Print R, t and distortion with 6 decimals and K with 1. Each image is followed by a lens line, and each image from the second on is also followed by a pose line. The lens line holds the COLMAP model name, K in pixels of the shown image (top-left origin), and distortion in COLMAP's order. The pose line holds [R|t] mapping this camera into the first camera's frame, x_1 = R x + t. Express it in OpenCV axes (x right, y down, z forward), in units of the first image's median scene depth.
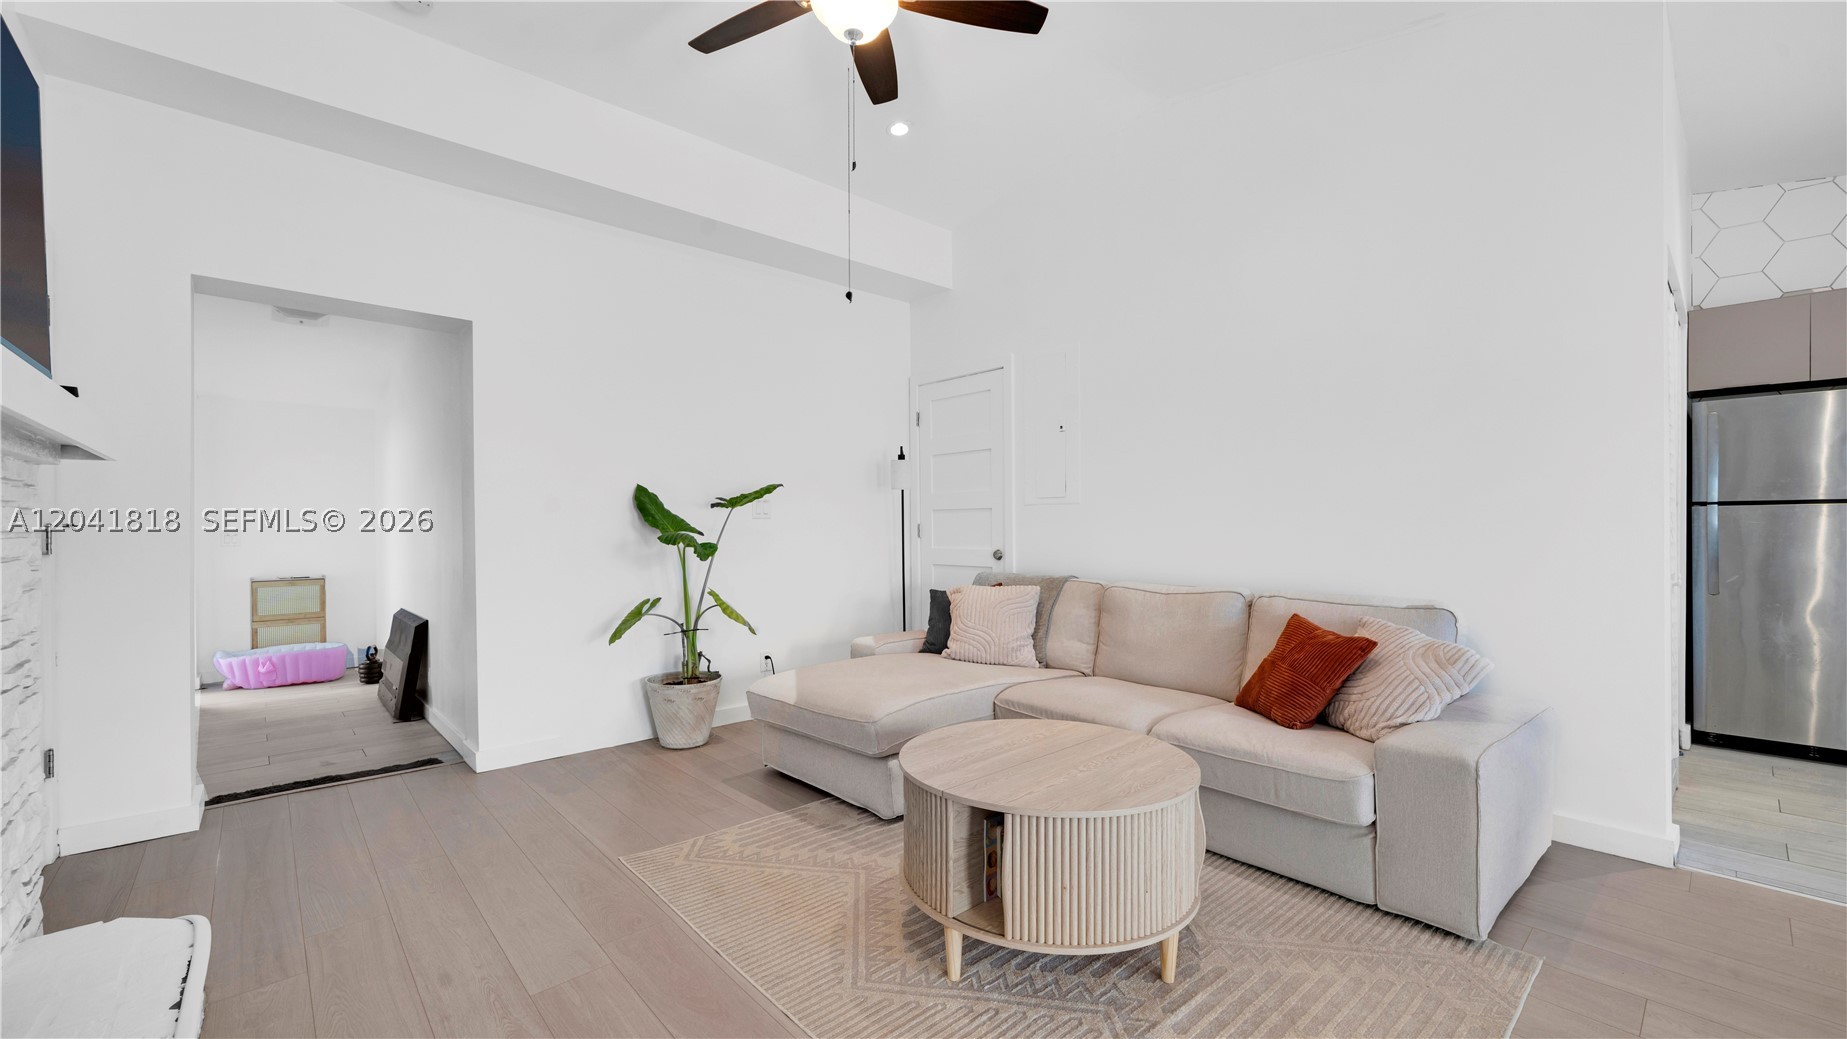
lens RADIAL K [[742.0, 0, 933.4], [0, 742.0, 532.6], [0, 0, 1]] dist [-0.004247, 0.000016]
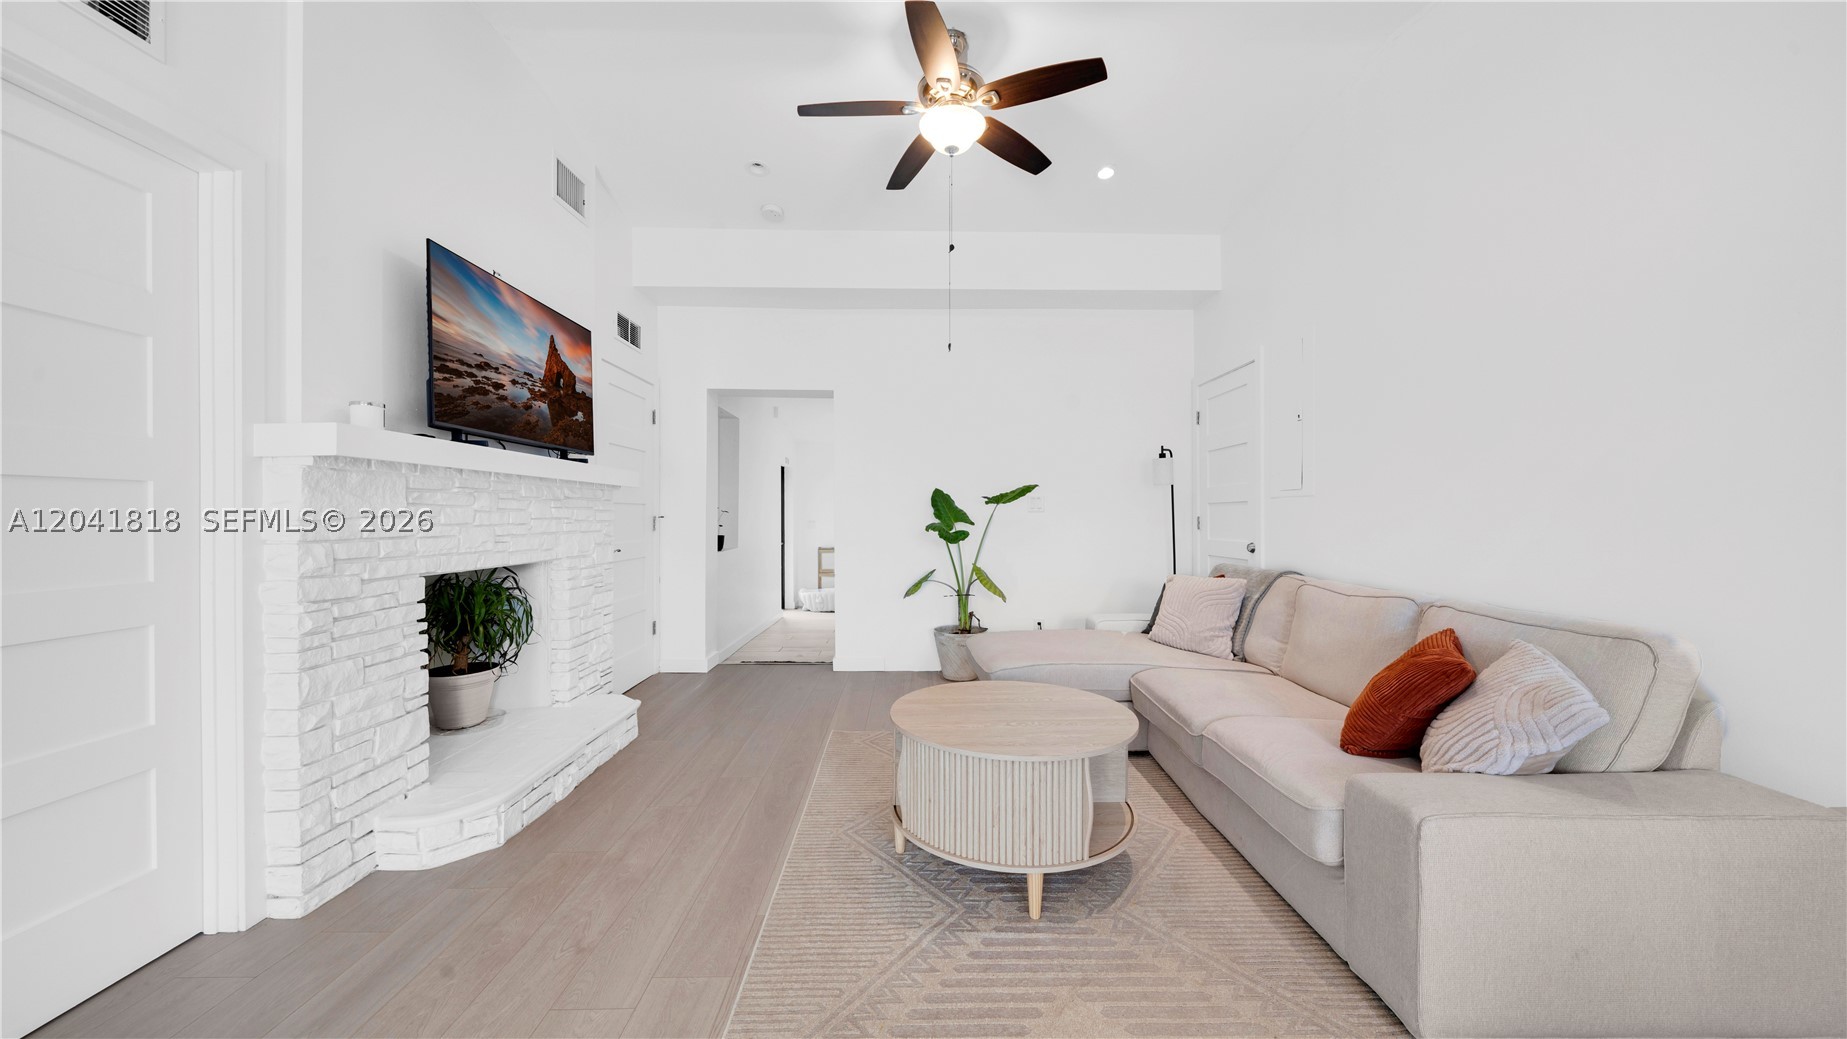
lens RADIAL K [[652.5, 0, 921.2], [0, 652.5, 518.1], [0, 0, 1]] dist [-0.010830, 0.000173]
pose [[0.749308, 0.004862, -0.662204, 0.478758], [-0.009672, 0.999947, -0.003603, -0.003891], [0.662152, 0.009105, 0.749315, 0.070220]]
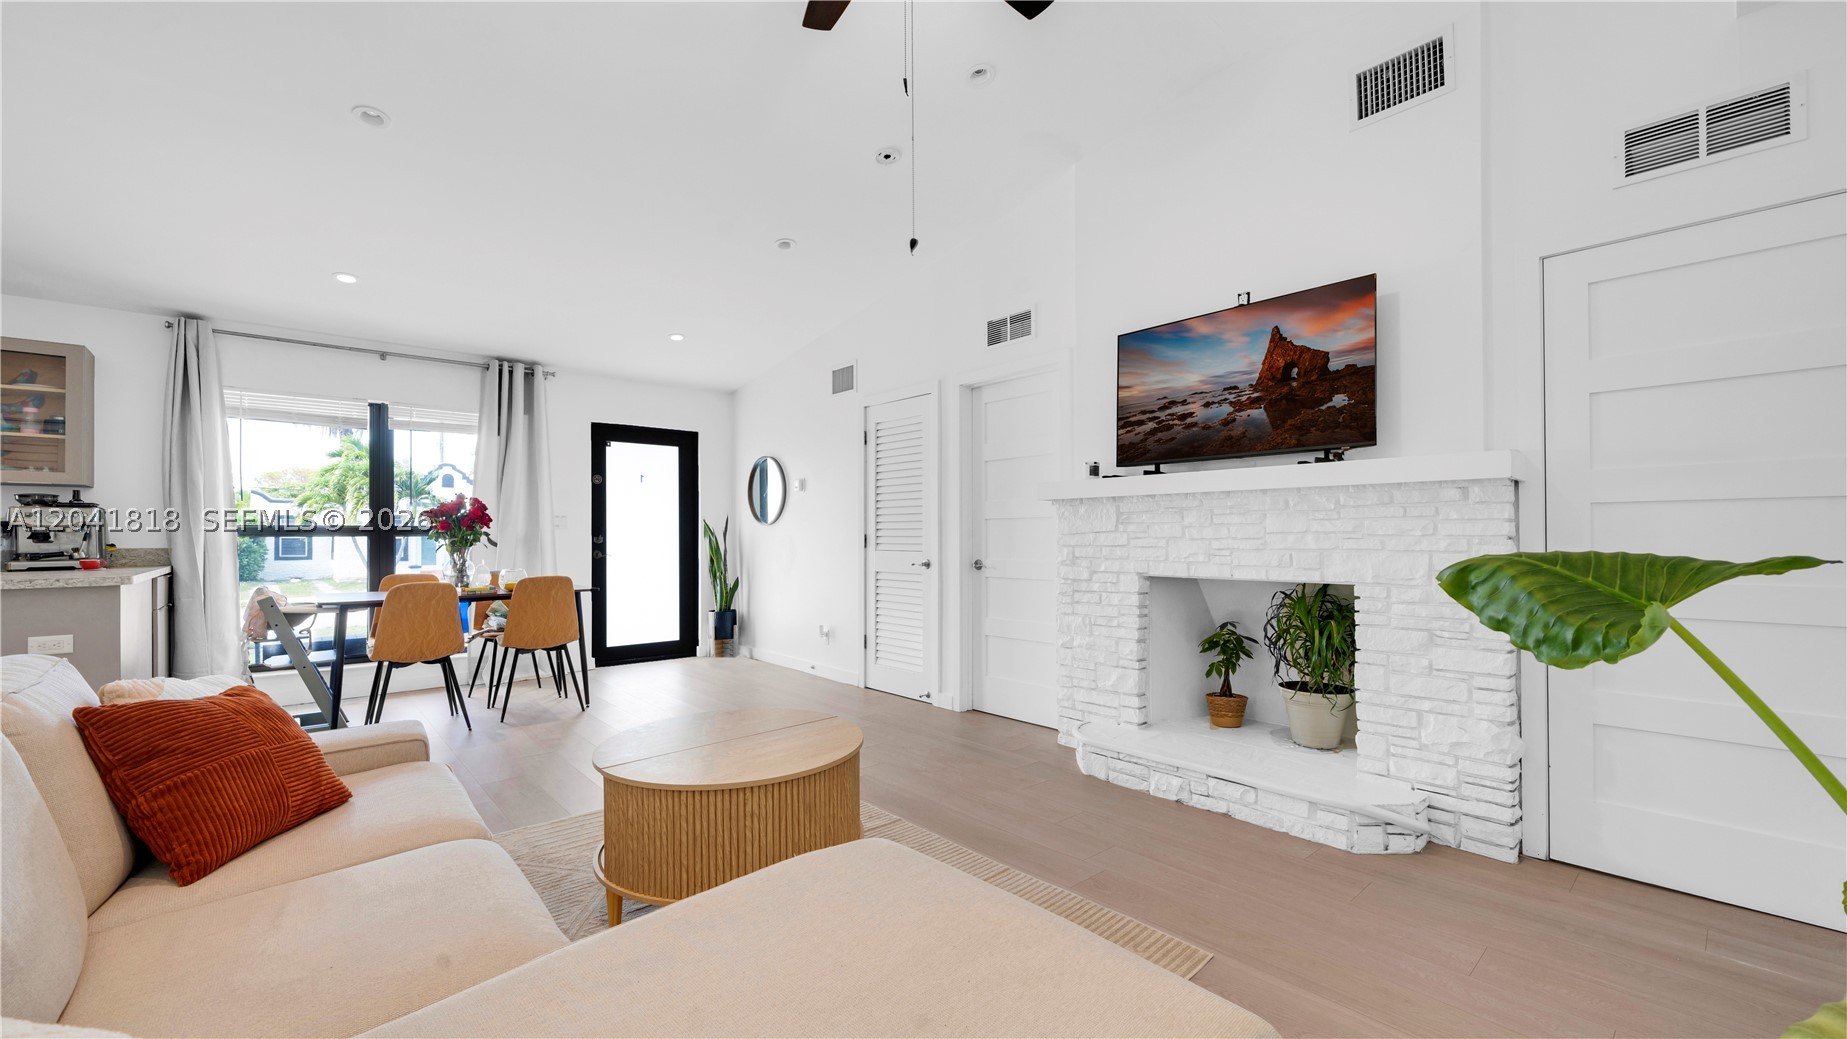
lens RADIAL K [[742.0, 0, 894.6], [0, 742.0, 531.4], [0, 0, 1]] dist [-0.004247, 0.000016]
pose [[-0.998746, 0.007680, 0.049480, -0.101352], [0.007933, 0.999956, 0.004917, -0.012120], [-0.049440, 0.005303, -0.998763, 1.403640]]
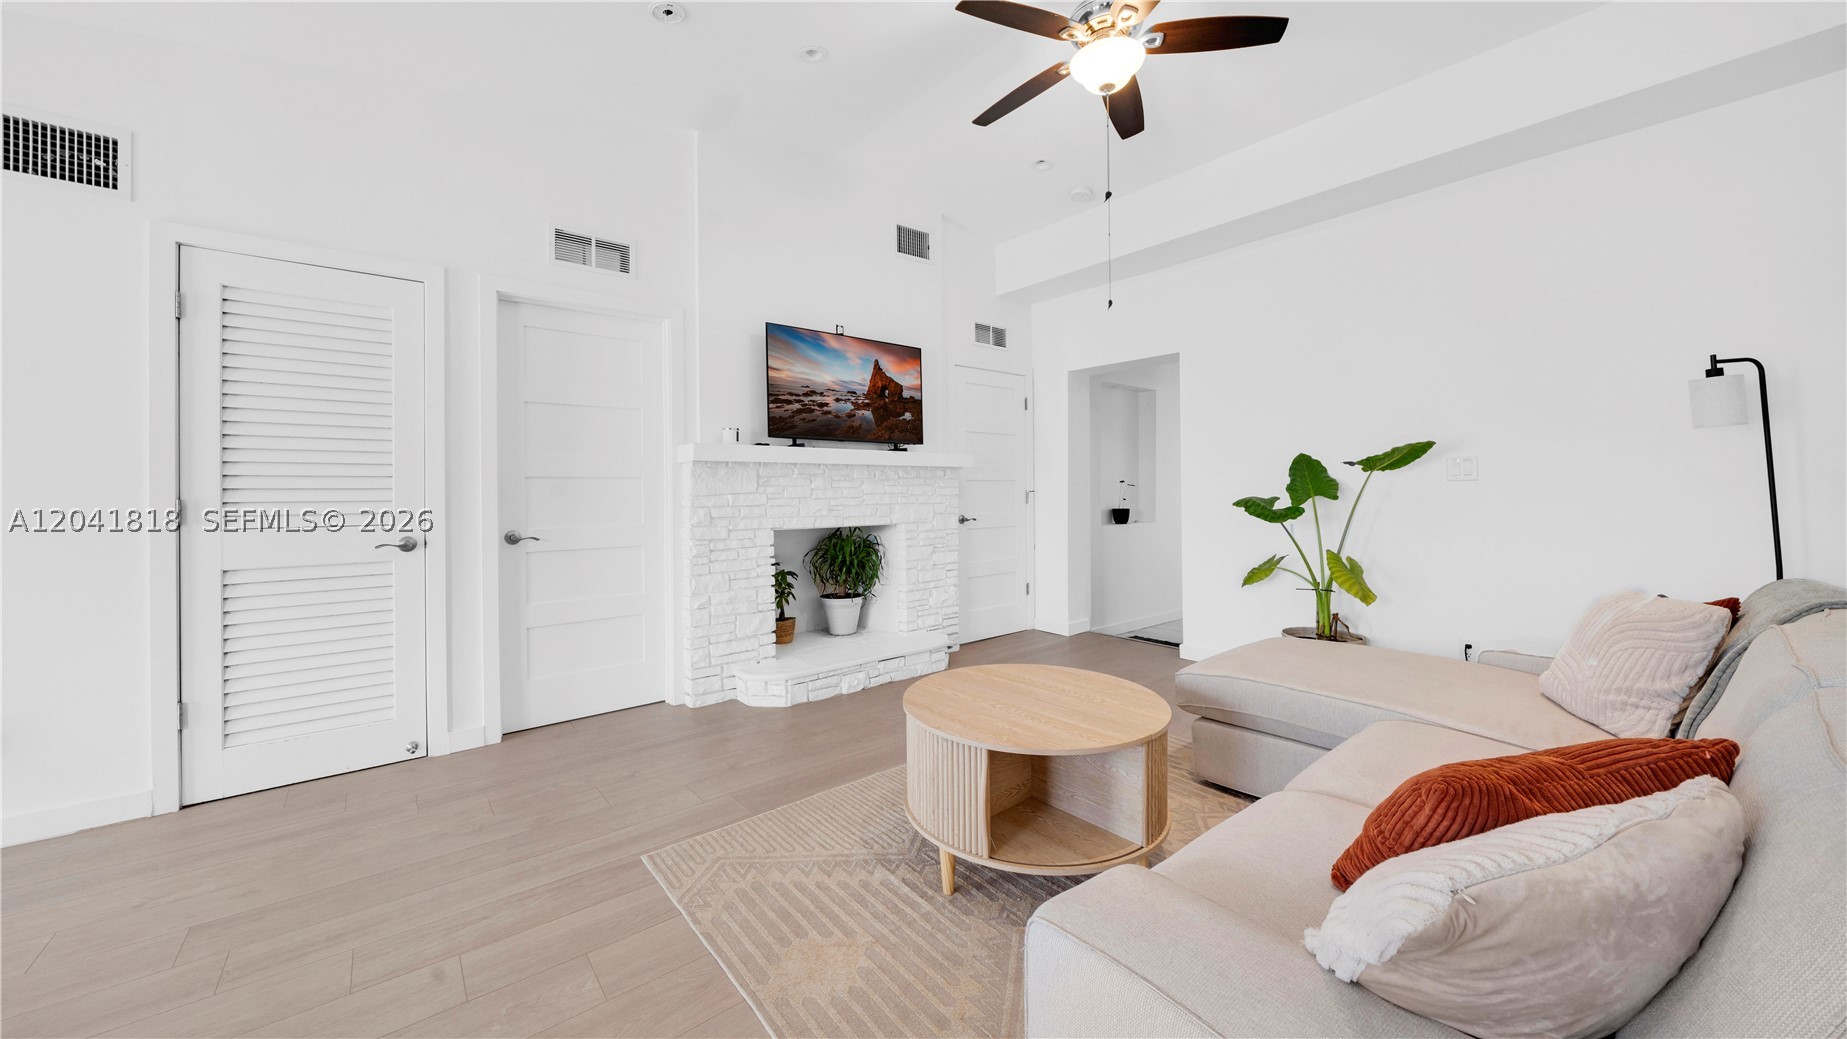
lens RADIAL K [[652.5, 0, 906.4], [0, 652.5, 494.4], [0, 0, 1]] dist [-0.010830, 0.000173]
pose [[-0.065164, 0.007558, -0.997846, 0.745127], [-0.002459, 0.999967, 0.007735, -0.010409], [0.997872, 0.002957, -0.065144, 0.564483]]
